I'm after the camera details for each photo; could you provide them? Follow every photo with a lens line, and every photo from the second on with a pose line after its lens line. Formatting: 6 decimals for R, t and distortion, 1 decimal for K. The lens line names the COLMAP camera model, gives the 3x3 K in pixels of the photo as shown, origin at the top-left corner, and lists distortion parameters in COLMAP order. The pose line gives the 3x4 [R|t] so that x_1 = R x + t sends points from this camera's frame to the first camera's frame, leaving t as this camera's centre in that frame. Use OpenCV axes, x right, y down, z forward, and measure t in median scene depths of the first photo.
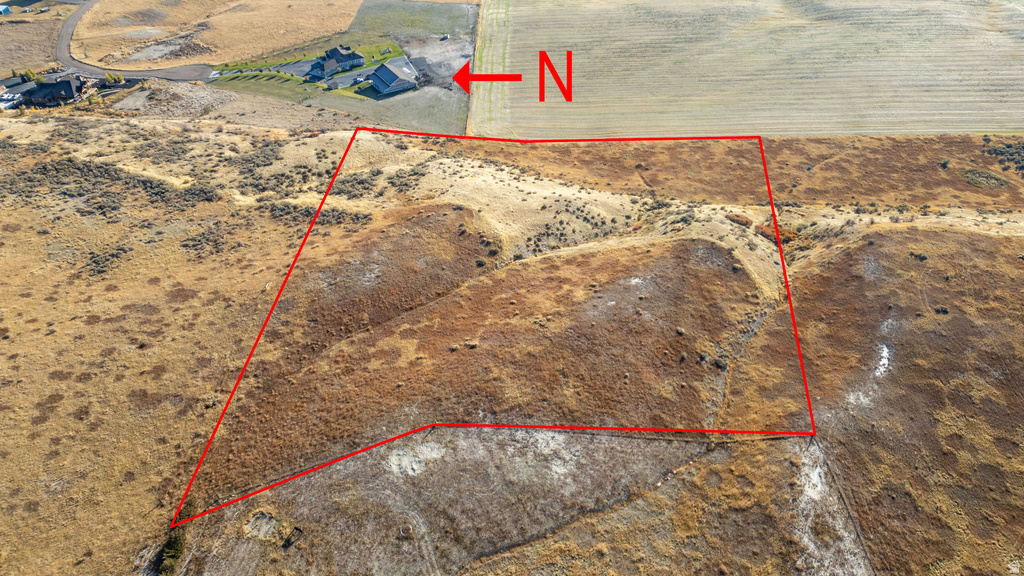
lens RADIAL K [[713.6, 0, 512.0], [0, 713.6, 288.0], [0, 0, 1]] dist [0.077836, -0.060904]
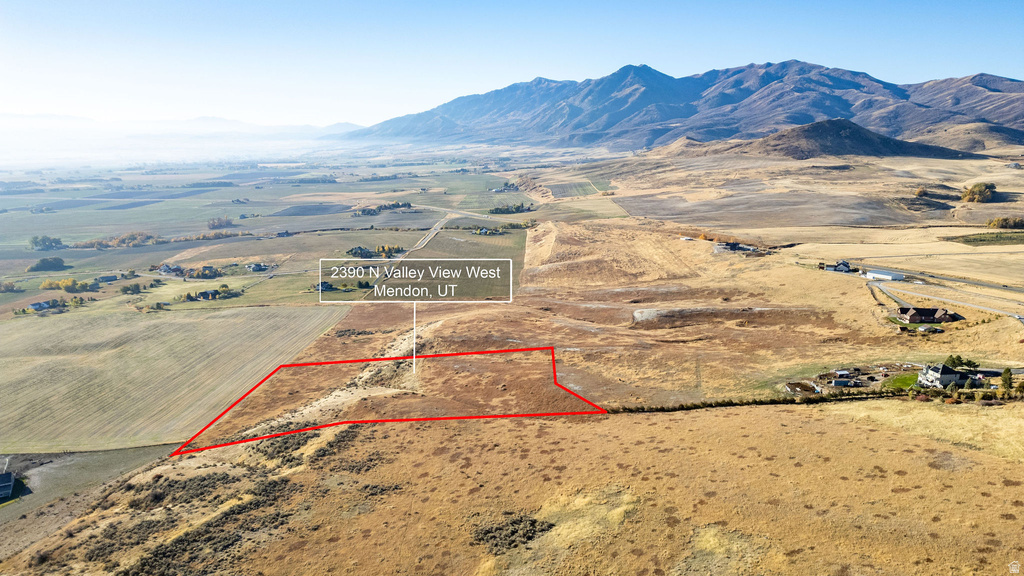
lens RADIAL K [[713.6, 0, 512.0], [0, 713.6, 288.0], [0, 0, 1]] dist [0.077836, -0.060904]
pose [[0.018188, -0.169251, 0.985405, -2.060135], [0.638678, 0.760250, 0.118790, -0.363878], [-0.769259, 0.627196, 0.121924, 0.556922]]
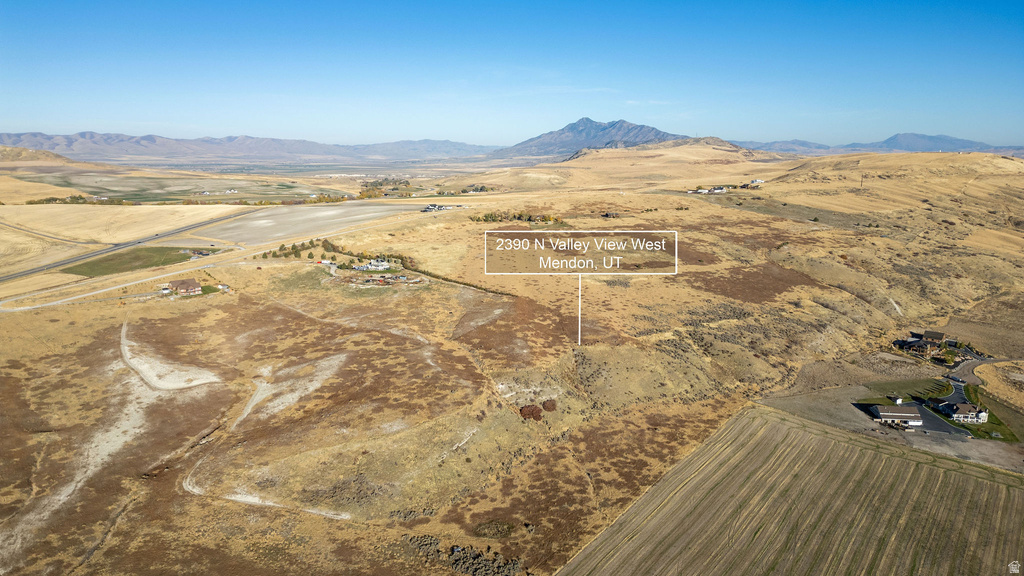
lens RADIAL K [[713.6, 0, 512.0], [0, 713.6, 288.0], [0, 0, 1]] dist [0.077836, -0.060904]
pose [[-0.590973, 0.189640, -0.784084, 2.262174], [-0.505344, 0.670594, 0.543075, -1.584558], [0.628791, 0.717175, -0.300470, 1.742974]]
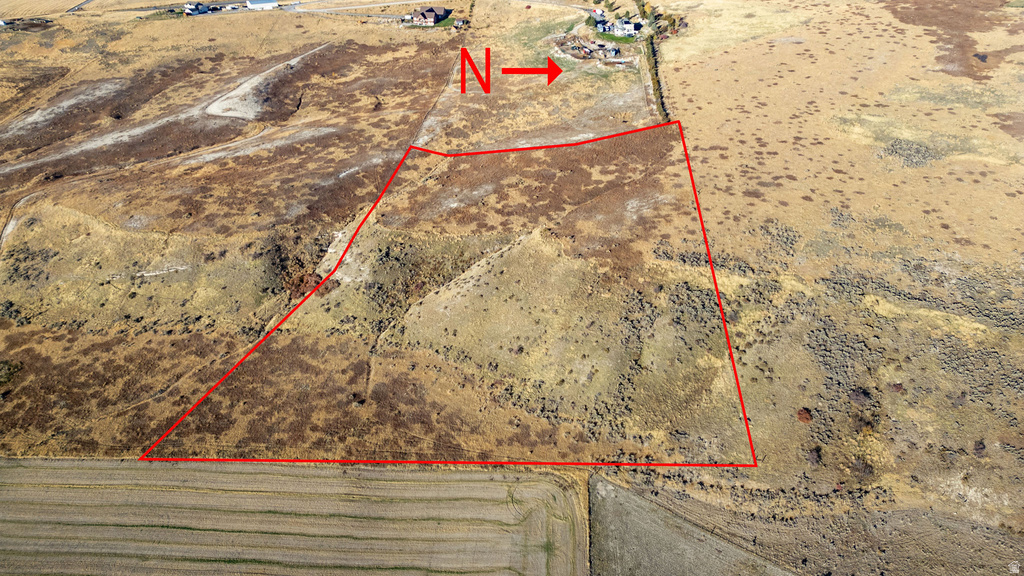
lens RADIAL K [[713.6, 0, 512.0], [0, 713.6, 288.0], [0, 0, 1]] dist [0.077836, -0.060904]
pose [[-0.996033, 0.000089, 0.088987, -0.096380], [0.084547, 0.312857, 0.946030, -1.568479], [-0.027756, 0.949800, -0.311624, 1.870946]]
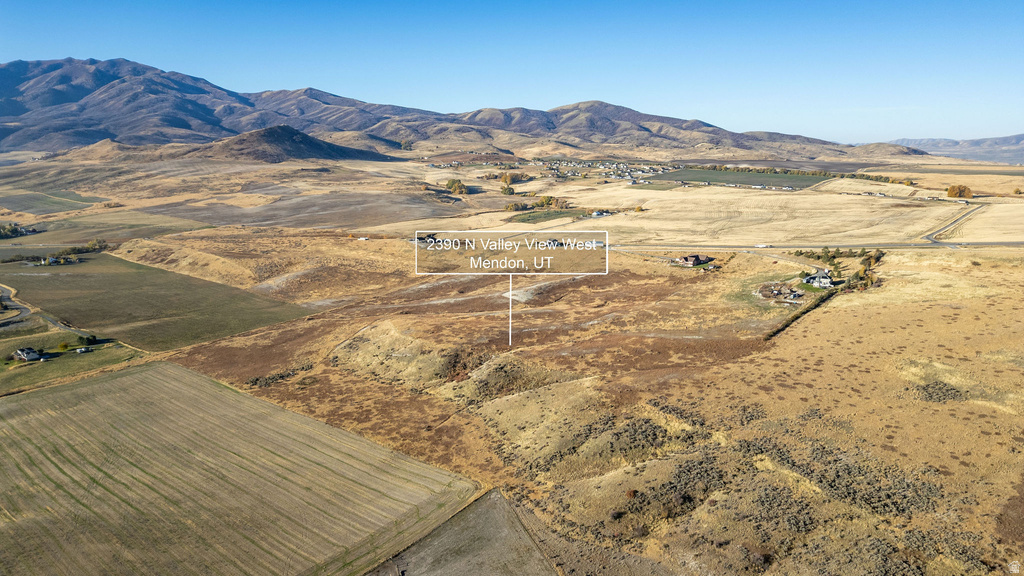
lens RADIAL K [[713.6, 0, 512.0], [0, 713.6, 288.0], [0, 0, 1]] dist [0.077836, -0.060904]
pose [[-0.758942, -0.093834, 0.644362, -1.282842], [0.438599, 0.657746, 0.612373, -1.812444], [-0.481288, 0.747372, -0.458036, 2.229532]]
